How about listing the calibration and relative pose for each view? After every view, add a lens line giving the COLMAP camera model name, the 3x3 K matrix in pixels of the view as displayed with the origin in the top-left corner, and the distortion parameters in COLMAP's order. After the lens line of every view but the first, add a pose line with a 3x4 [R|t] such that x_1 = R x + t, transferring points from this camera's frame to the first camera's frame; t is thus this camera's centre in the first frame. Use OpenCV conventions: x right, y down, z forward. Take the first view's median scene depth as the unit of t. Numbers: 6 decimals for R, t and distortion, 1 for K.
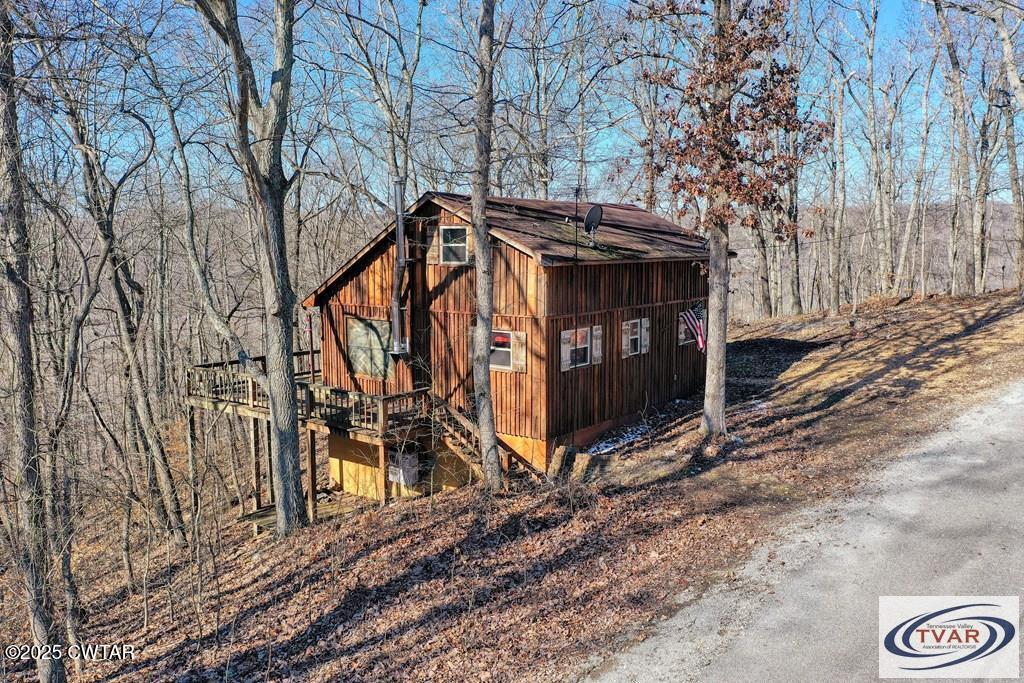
lens RADIAL K [[811.1, 0, 511.7], [0, 811.1, 314.4], [0, 0, 1]] dist [-0.005361, -0.001050]
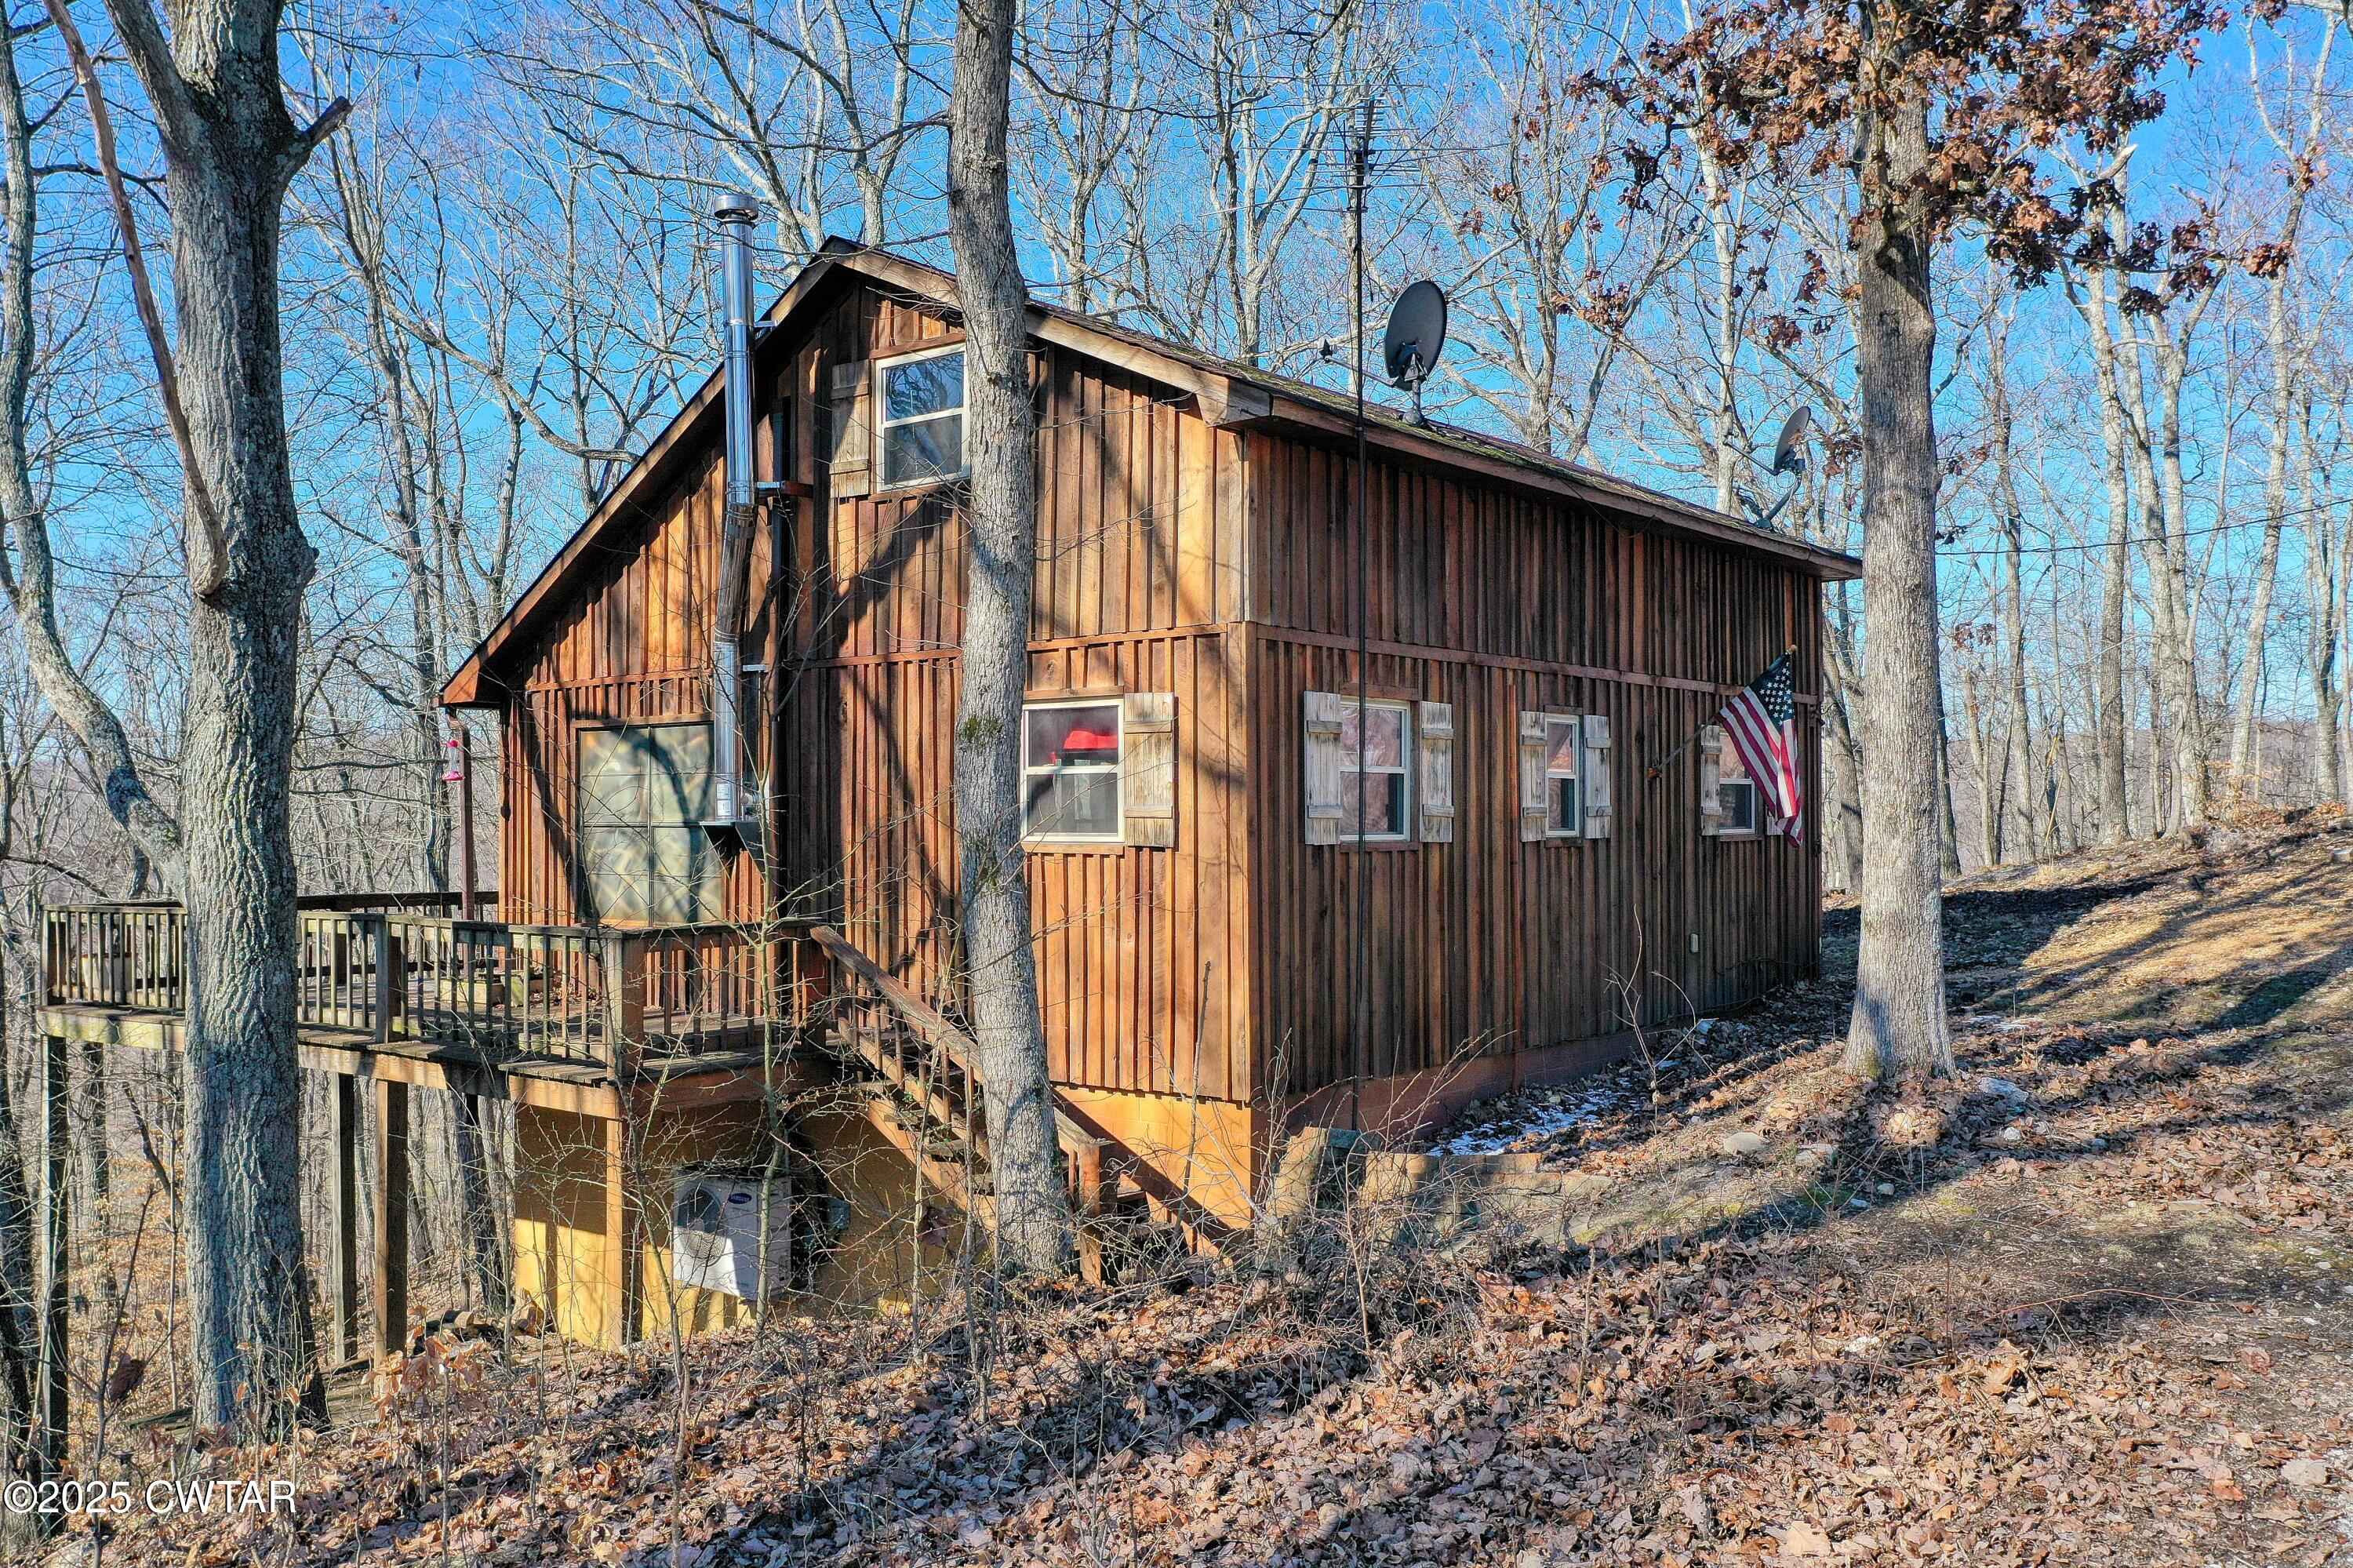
lens RADIAL K [[1885.4, 0, 1163.6], [0, 1885.4, 786.1], [0, 0, 1]] dist [-0.006987, 0.005947]
pose [[0.999921, -0.001647, -0.012439, 0.021372], [0.000227, 0.993563, -0.113284, 0.119658], [0.012546, 0.113272, 0.993485, 0.377869]]
